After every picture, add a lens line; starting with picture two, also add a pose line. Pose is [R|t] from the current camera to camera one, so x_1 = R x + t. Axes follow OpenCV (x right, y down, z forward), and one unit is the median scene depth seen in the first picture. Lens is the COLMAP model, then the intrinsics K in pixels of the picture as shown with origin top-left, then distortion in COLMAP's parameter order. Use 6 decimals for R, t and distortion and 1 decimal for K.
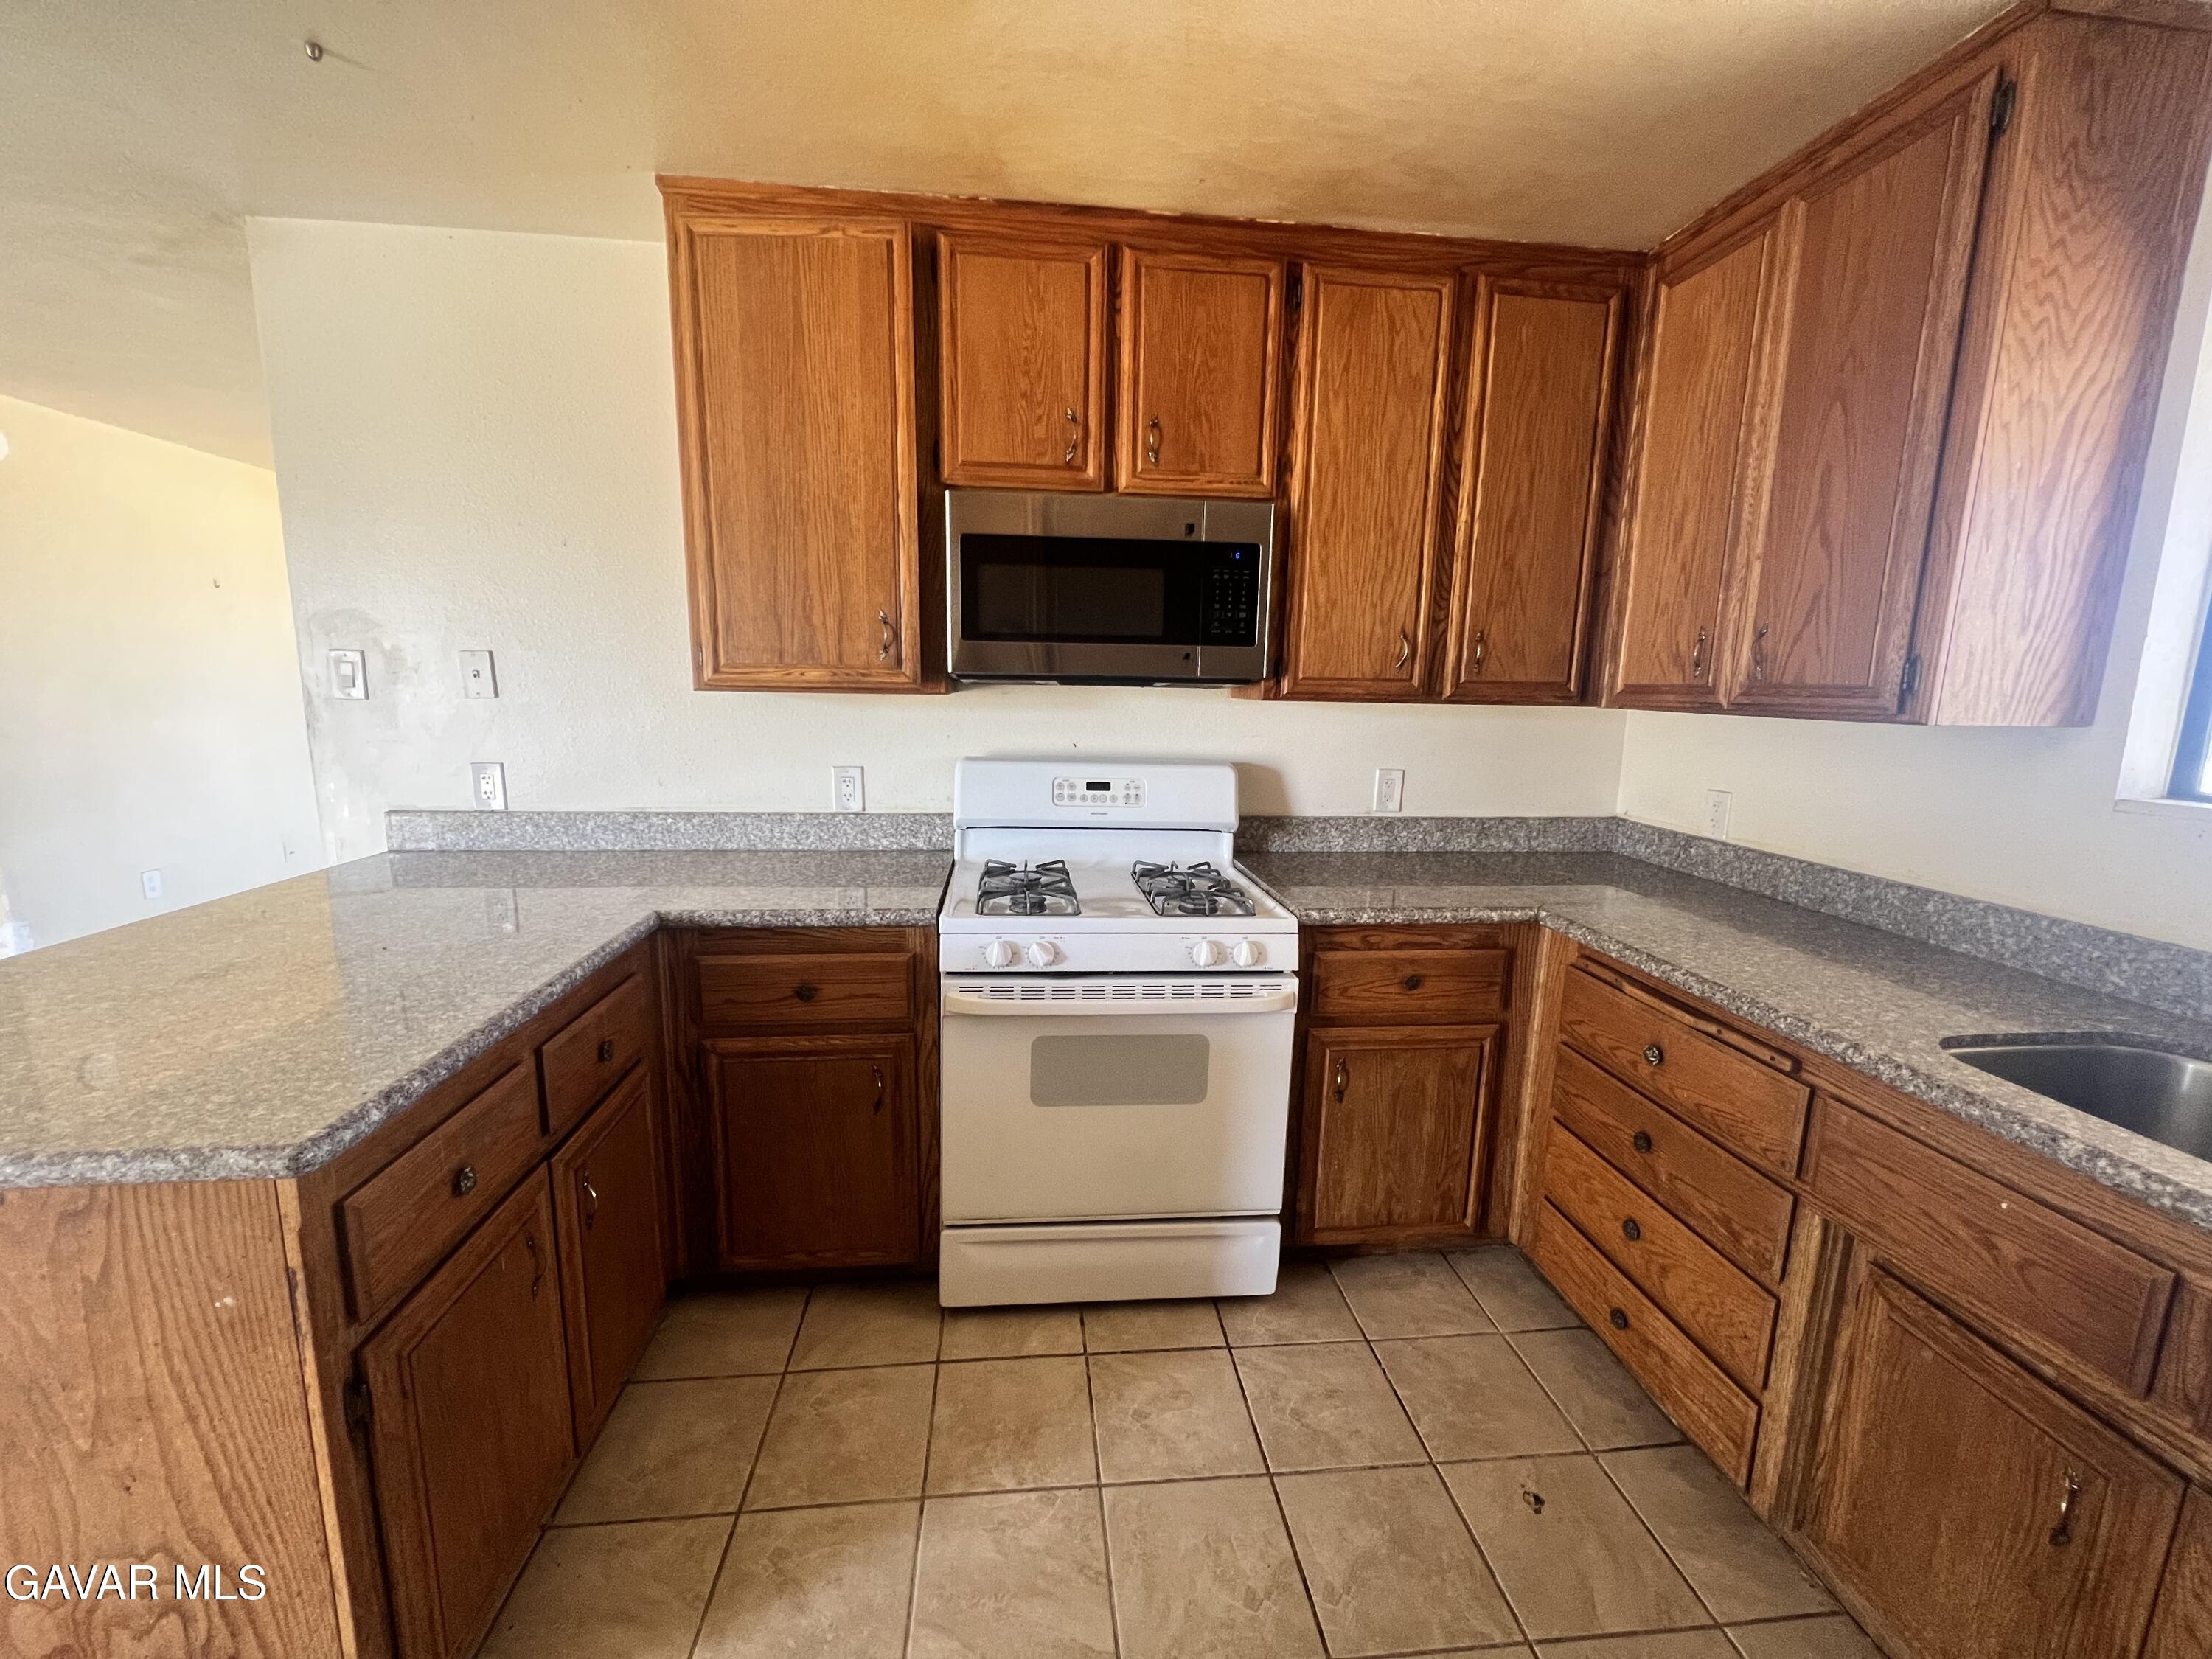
lens RADIAL K [[882.9, 0, 1105.5], [0, 882.9, 831.6], [0, 0, 1]] dist [-0.000329, 0.000042]
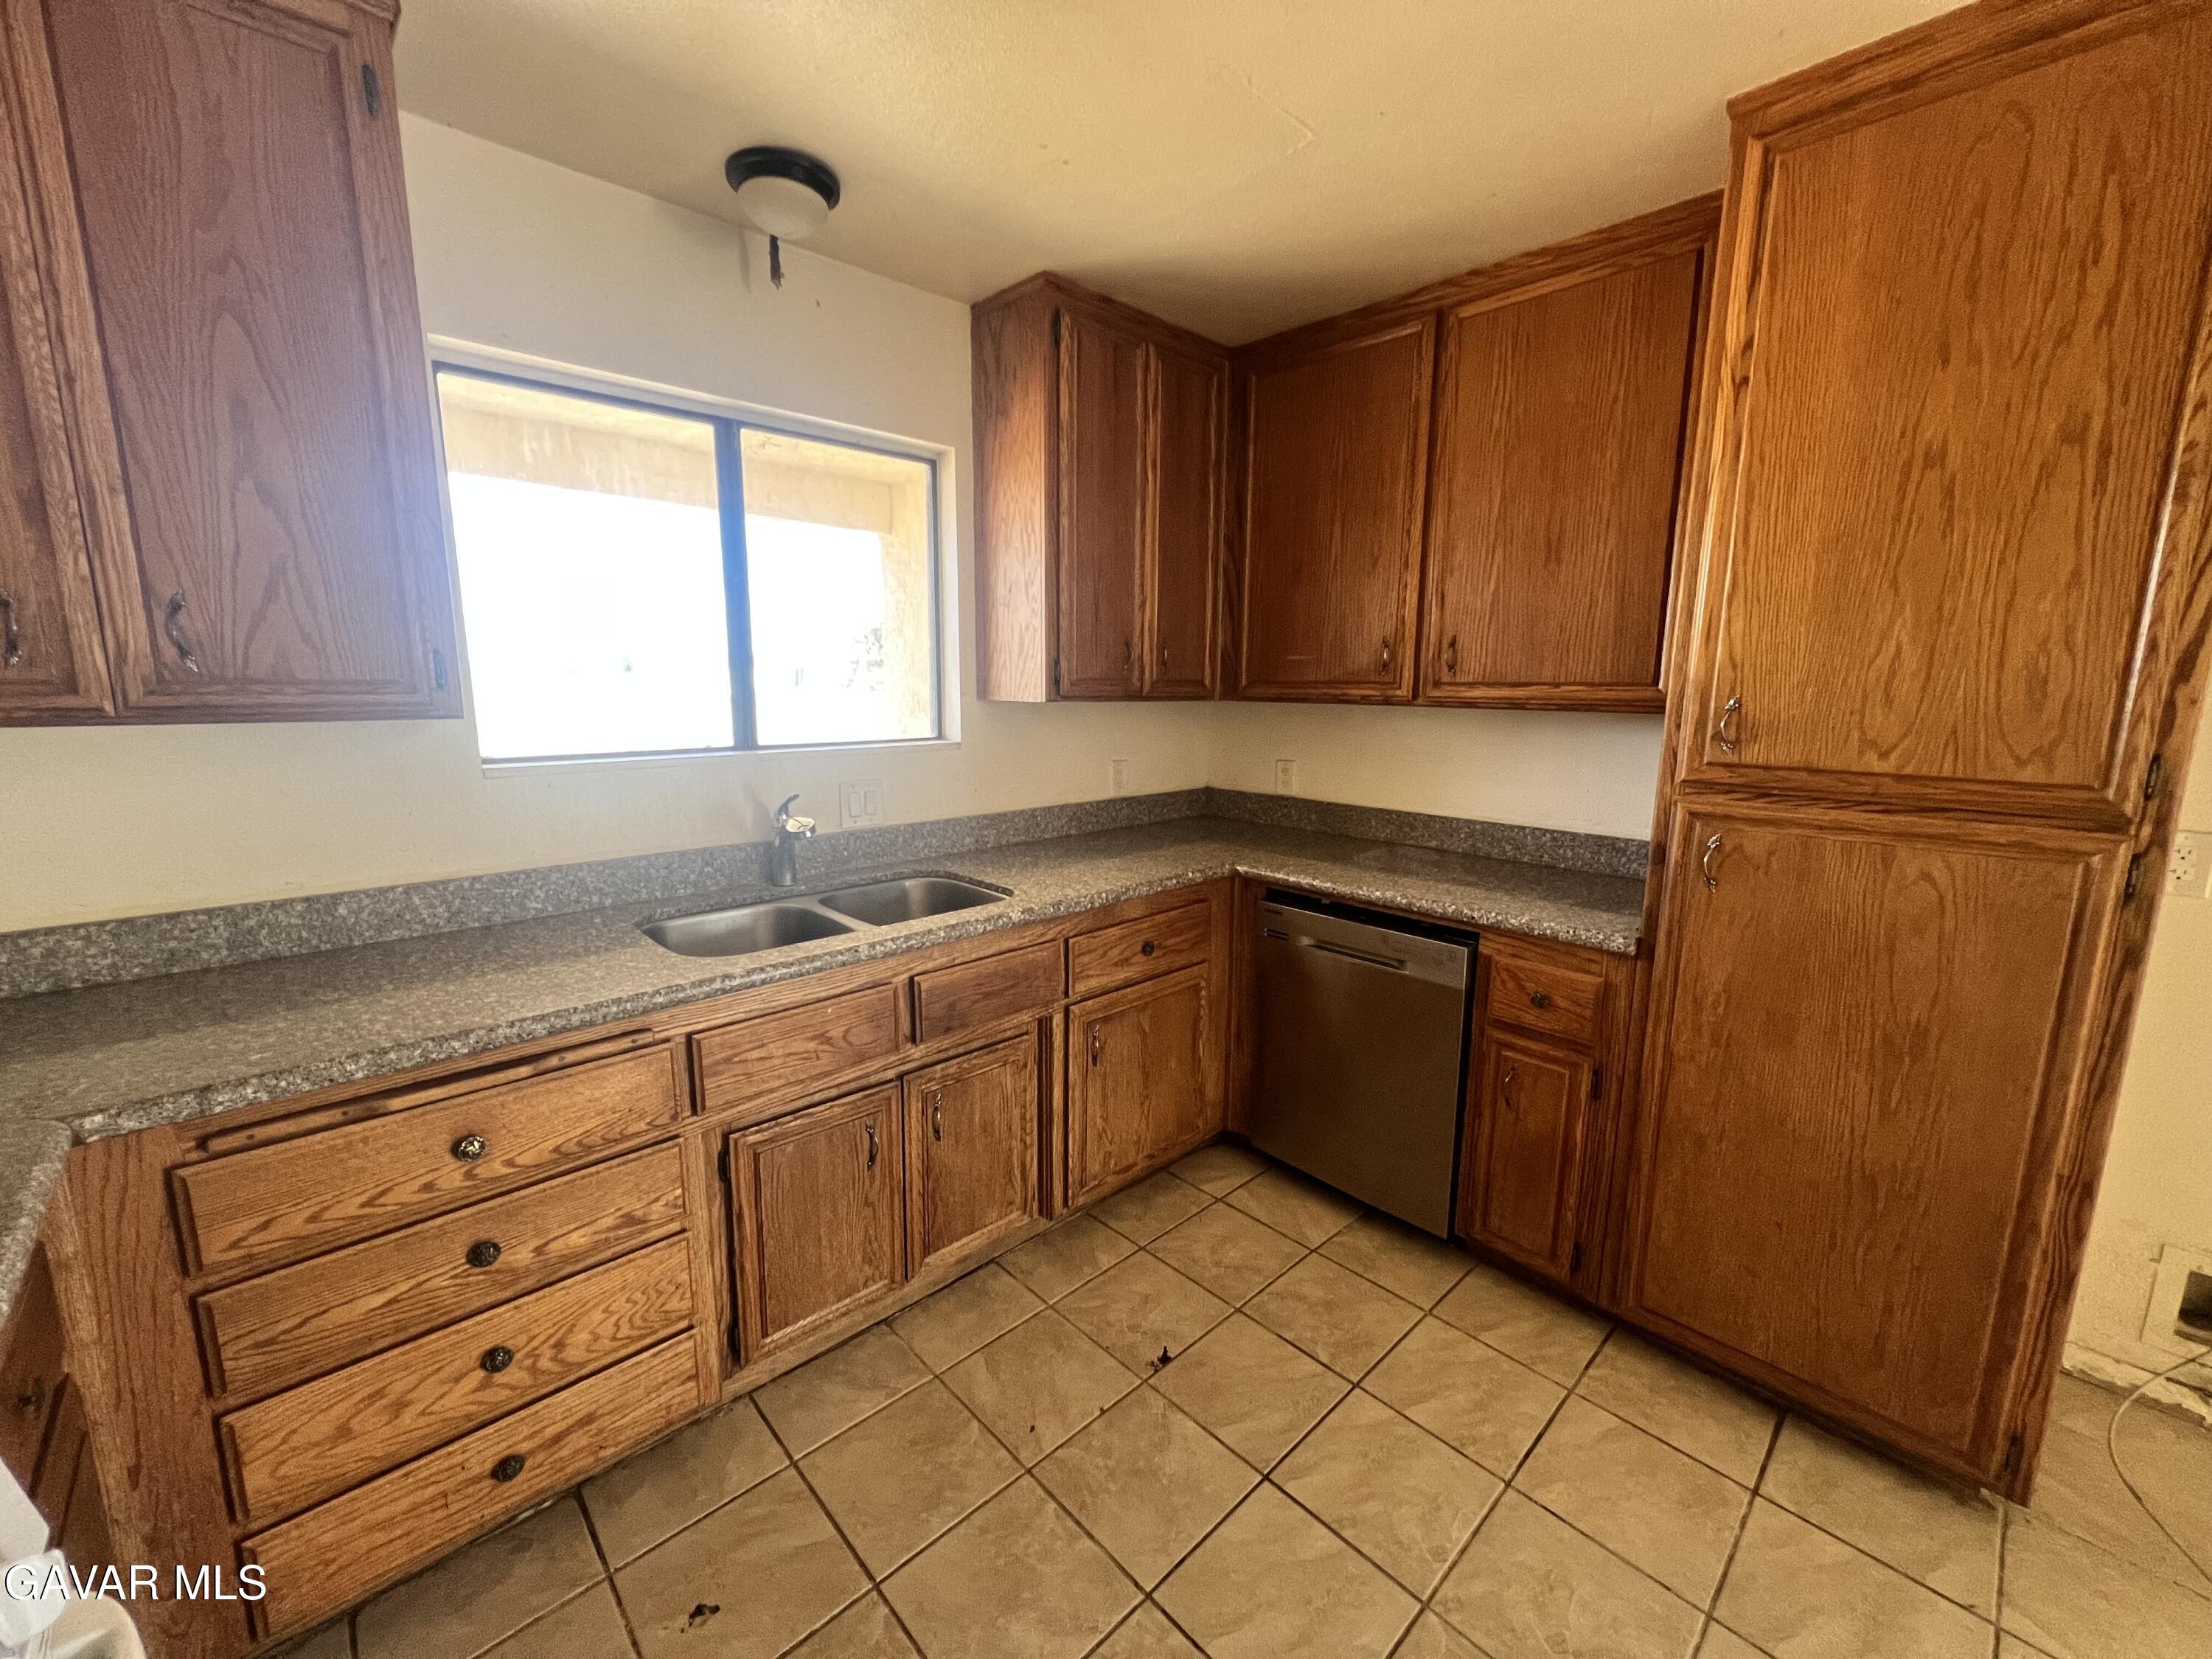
lens RADIAL K [[882.9, 0, 1105.5], [0, 882.9, 831.6], [0, 0, 1]] dist [-0.000329, 0.000042]
pose [[-0.609417, -0.158329, 0.776880, -0.269011], [0.114544, 0.951997, 0.283870, -0.159602], [-0.784532, 0.261982, -0.562027, 0.814765]]
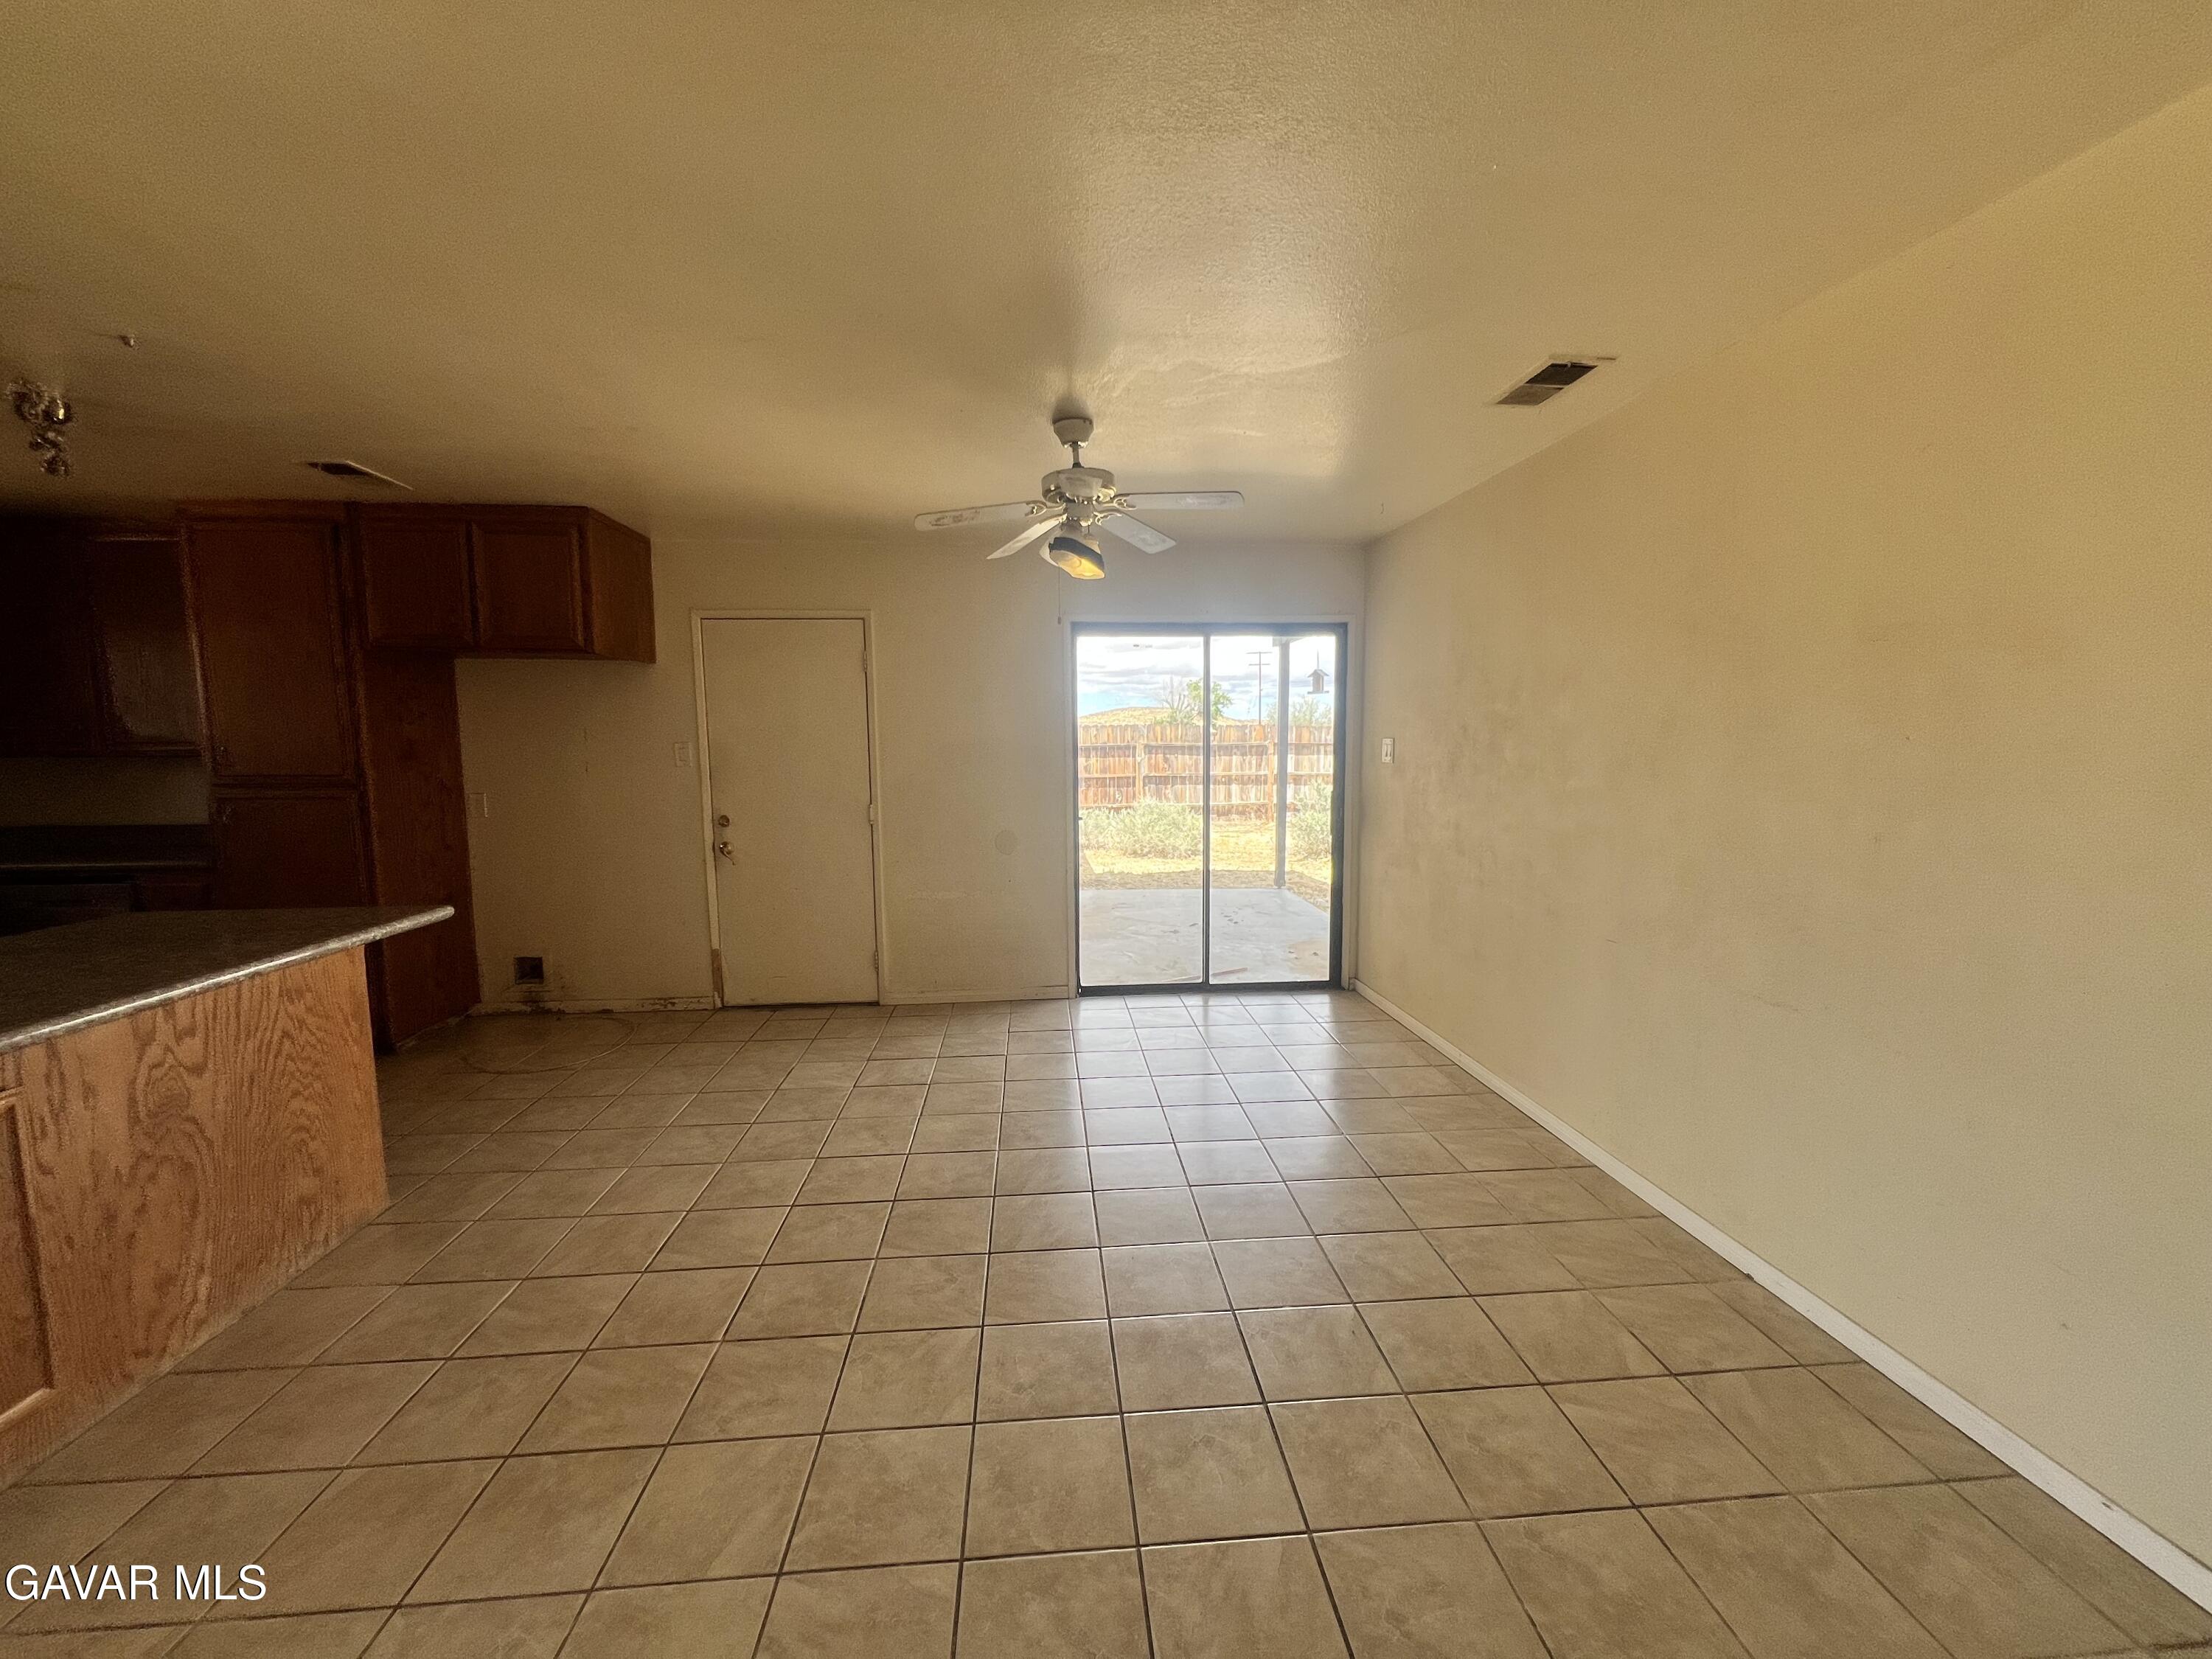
lens RADIAL K [[882.9, 0, 1105.5], [0, 882.9, 831.6], [0, 0, 1]] dist [-0.000329, 0.000042]
pose [[-0.999598, -0.015586, 0.023685, -2.016342], [-0.008550, 0.962170, 0.272317, -0.348484], [-0.027034, 0.272005, -0.961916, 1.747441]]
